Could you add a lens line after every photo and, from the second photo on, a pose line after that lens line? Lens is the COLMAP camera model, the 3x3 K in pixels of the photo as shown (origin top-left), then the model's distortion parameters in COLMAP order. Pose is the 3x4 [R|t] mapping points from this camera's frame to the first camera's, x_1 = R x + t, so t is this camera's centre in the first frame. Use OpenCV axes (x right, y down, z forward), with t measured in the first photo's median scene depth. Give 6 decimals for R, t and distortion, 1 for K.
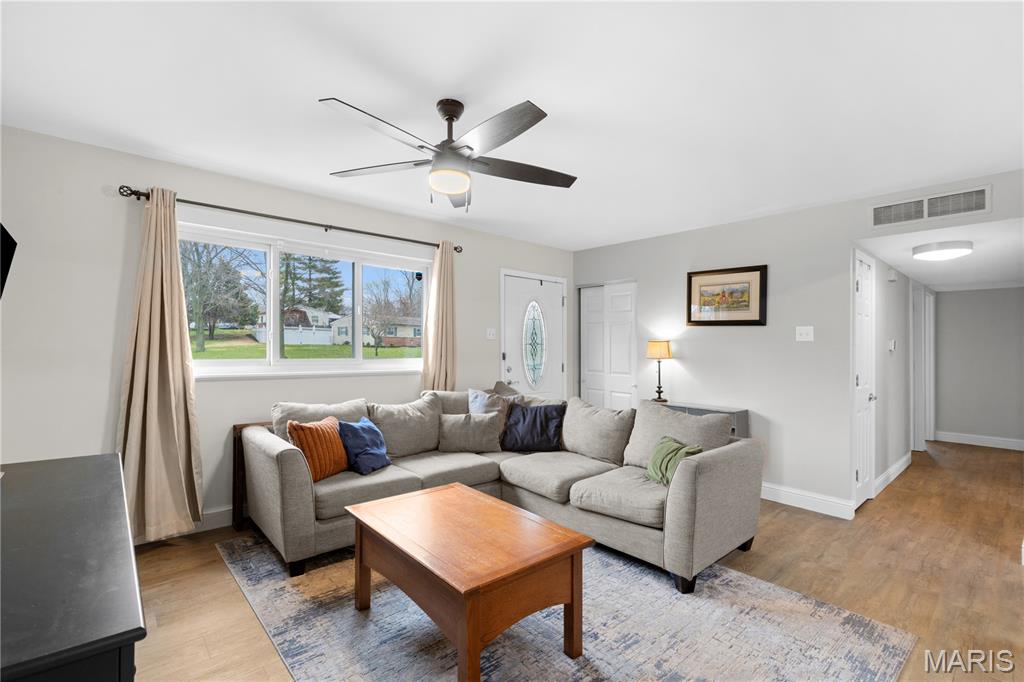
lens RADIAL K [[462.2, 0, 508.7], [0, 462.2, 340.7], [0, 0, 1]] dist [0.000017, 0.000877]
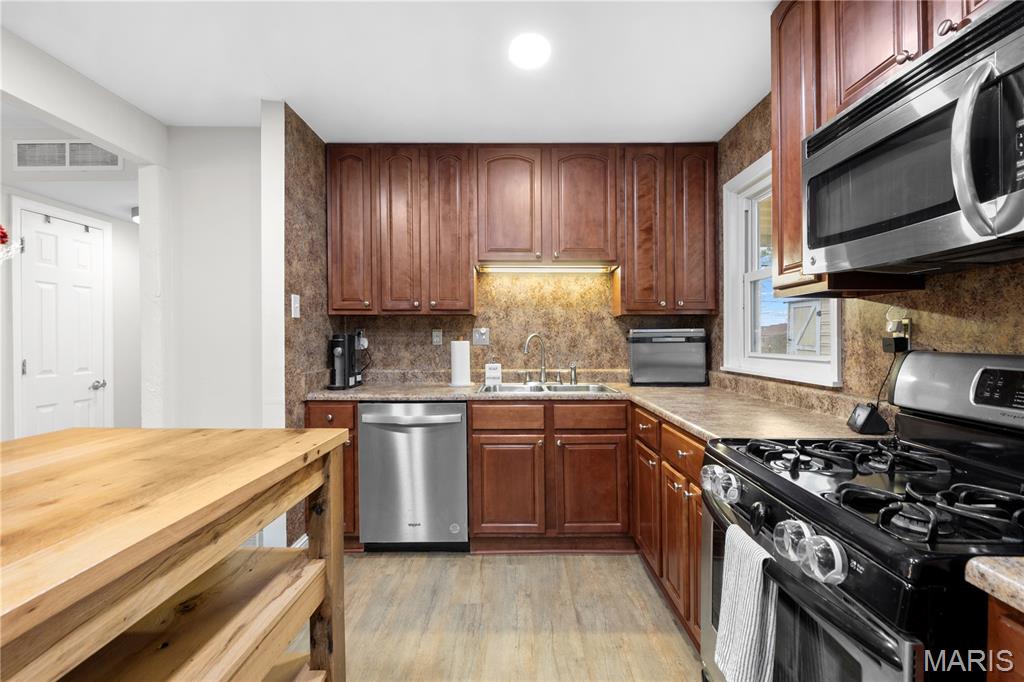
lens RADIAL K [[462.2, 0, 511.3], [0, 462.2, 337.5], [0, 0, 1]] dist [0.000017, 0.000877]
pose [[0.670512, -0.014776, 0.741752, 0.649631], [0.002546, 0.999842, 0.017616, 0.023304], [-0.741894, -0.009924, 0.670443, -0.118677]]
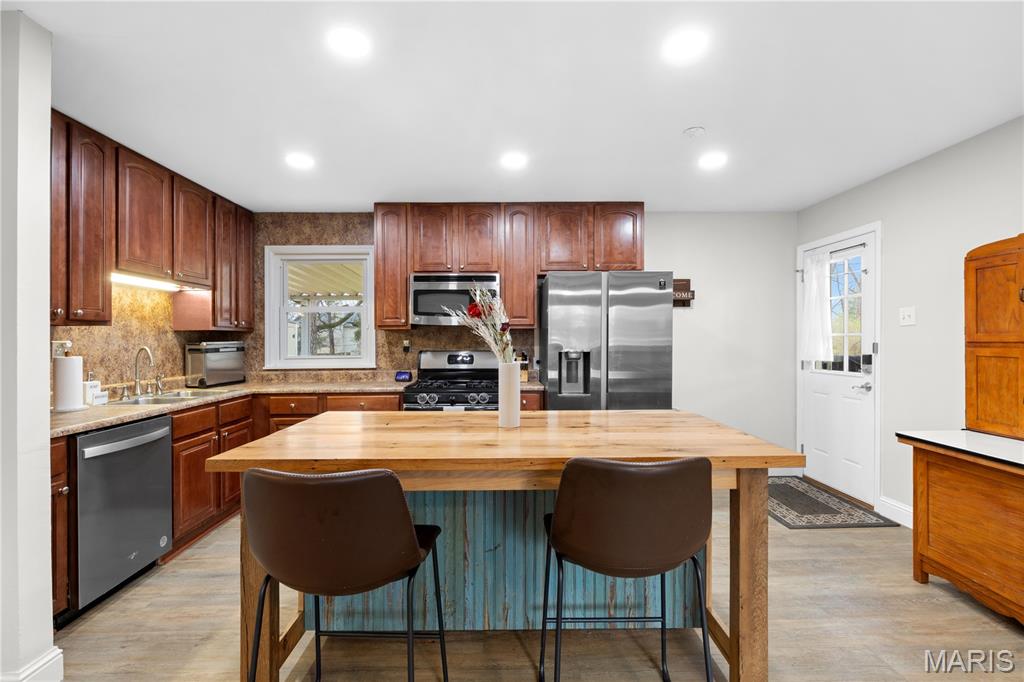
lens RADIAL K [[462.2, 0, 507.8], [0, 462.2, 347.9], [0, 0, 1]] dist [0.000017, 0.000877]
pose [[-0.756725, -0.021824, 0.653369, 0.288525], [-0.011695, 0.999735, 0.019848, 0.010577], [-0.653629, 0.007378, -0.756779, 0.536815]]
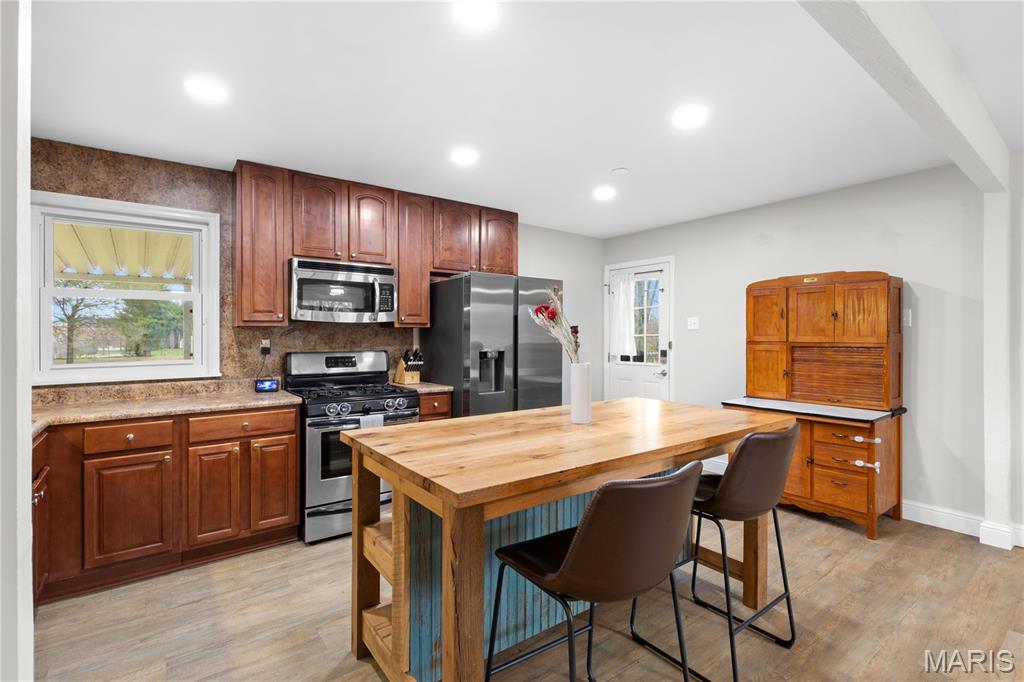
lens RADIAL K [[477.8, 0, 511.1], [0, 477.8, 341.7], [0, 0, 1]] dist [-0.005329, 0.000365]
pose [[-0.996840, -0.014322, 0.078133, 0.636354], [-0.013955, 0.999889, 0.005239, 0.009934], [-0.078200, 0.004132, -0.996929, 0.711092]]
